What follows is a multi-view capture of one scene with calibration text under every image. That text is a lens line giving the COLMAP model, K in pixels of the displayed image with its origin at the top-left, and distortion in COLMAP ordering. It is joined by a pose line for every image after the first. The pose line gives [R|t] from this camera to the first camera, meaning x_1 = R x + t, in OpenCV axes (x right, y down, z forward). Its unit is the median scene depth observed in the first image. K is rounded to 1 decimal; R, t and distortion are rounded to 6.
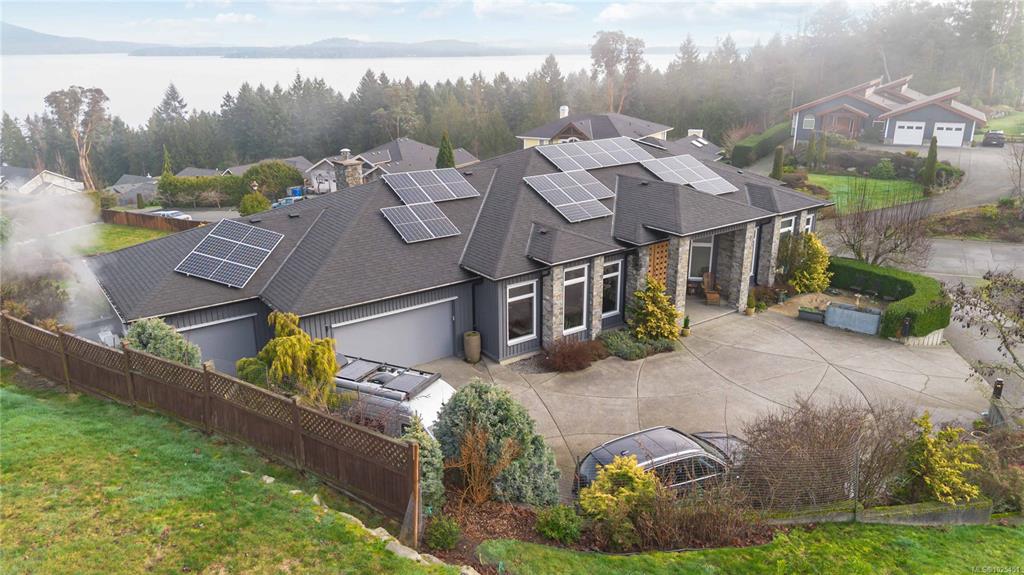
lens RADIAL K [[725.5, 0, 512.0], [0, 725.5, 287.5], [0, 0, 1]] dist [0.084768, -0.083308]
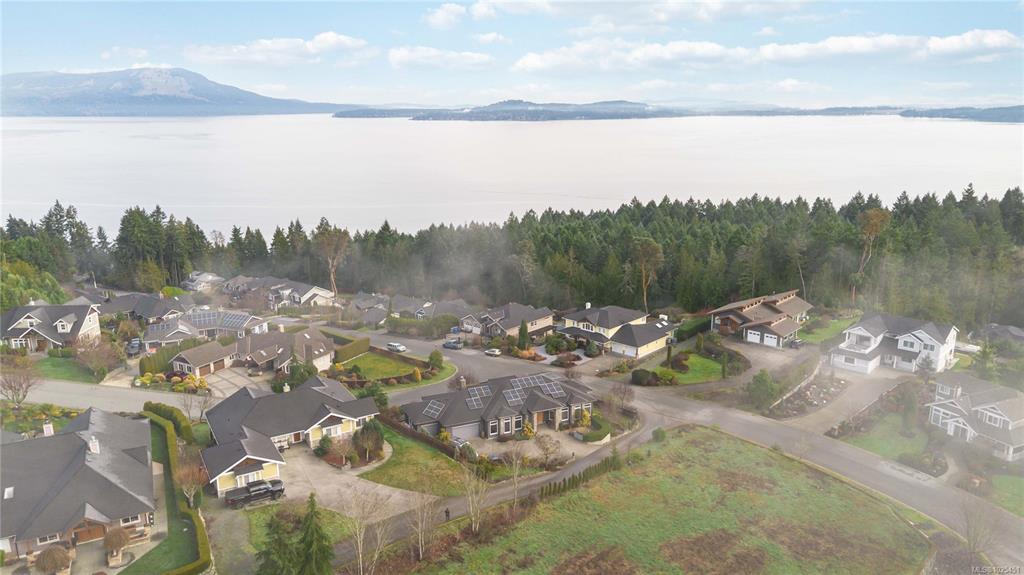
lens RADIAL K [[725.5, 0, 512.0], [0, 725.5, 287.5], [0, 0, 1]] dist [0.084768, -0.083308]
pose [[0.975185, 0.056187, -0.214142, 0.924820], [-0.071414, 0.995389, -0.064042, -0.488193], [0.209556, 0.077745, 0.974701, -3.046856]]
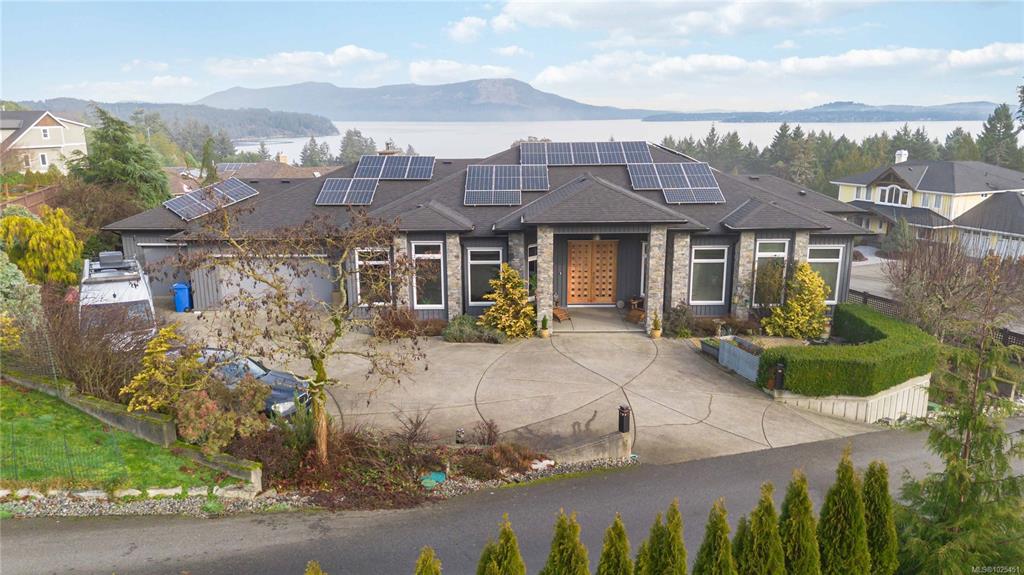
lens RADIAL K [[725.5, 0, 512.0], [0, 725.5, 287.5], [0, 0, 1]] dist [0.084768, -0.083308]
pose [[0.806753, 0.142062, -0.573557, 0.710047], [-0.188288, 0.981875, -0.021645, 0.031160], [0.560086, 0.125456, 0.818880, 0.222683]]
